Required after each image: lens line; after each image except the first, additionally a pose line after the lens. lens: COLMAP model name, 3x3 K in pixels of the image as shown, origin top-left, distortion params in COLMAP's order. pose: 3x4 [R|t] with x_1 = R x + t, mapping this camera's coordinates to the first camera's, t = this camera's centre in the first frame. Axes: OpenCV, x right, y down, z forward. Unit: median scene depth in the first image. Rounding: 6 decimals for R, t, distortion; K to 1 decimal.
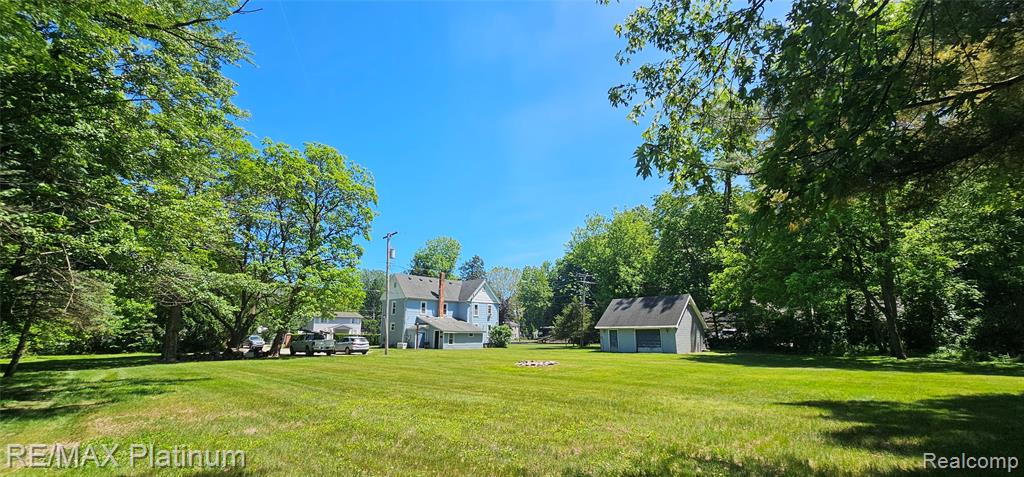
lens RADIAL K [[417.7, 0, 512.6], [0, 417.7, 239.2], [0, 0, 1]] dist [0.001945, -0.000962]
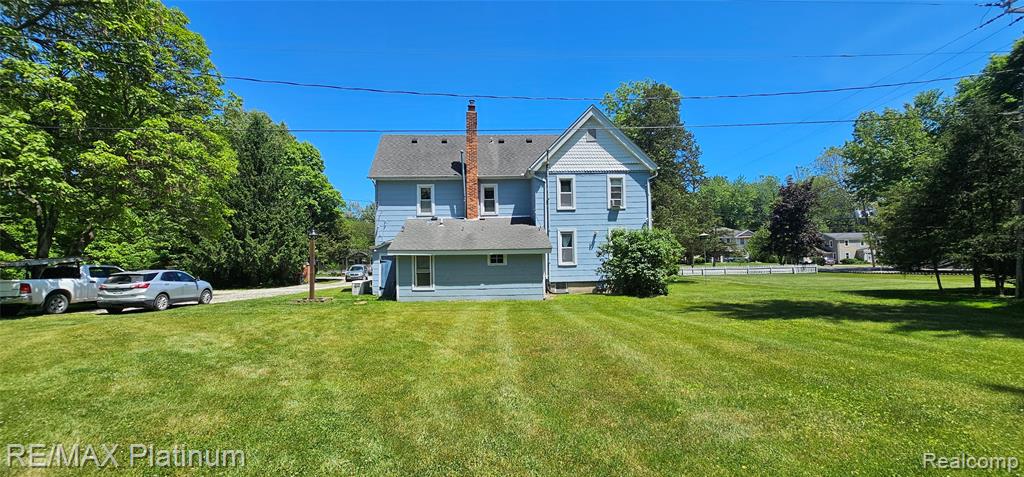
lens RADIAL K [[417.7, 0, 502.1], [0, 417.7, 242.9], [0, 0, 1]] dist [0.001945, -0.000962]
pose [[0.711286, -0.045508, -0.701428, 0.126802], [0.175866, 0.977685, 0.114907, 0.155639], [0.680546, -0.205089, 0.703417, 0.673096]]
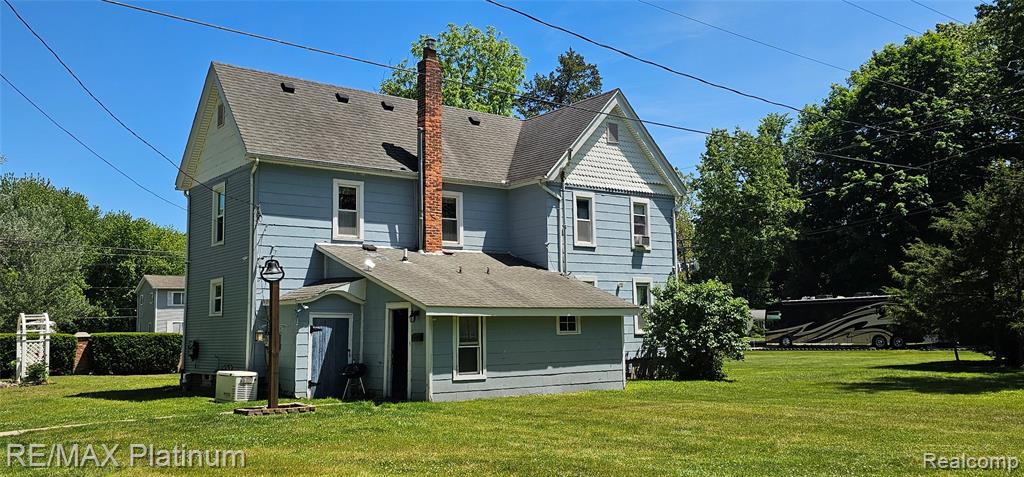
lens RADIAL K [[845.3, 0, 521.0], [0, 845.3, 231.7], [0, 0, 1]] dist [0.057415, -0.008472]
pose [[0.988593, -0.037900, -0.145763, -0.052403], [0.054119, 0.992571, 0.108972, 0.119135], [0.140550, -0.115617, 0.983300, 0.516801]]
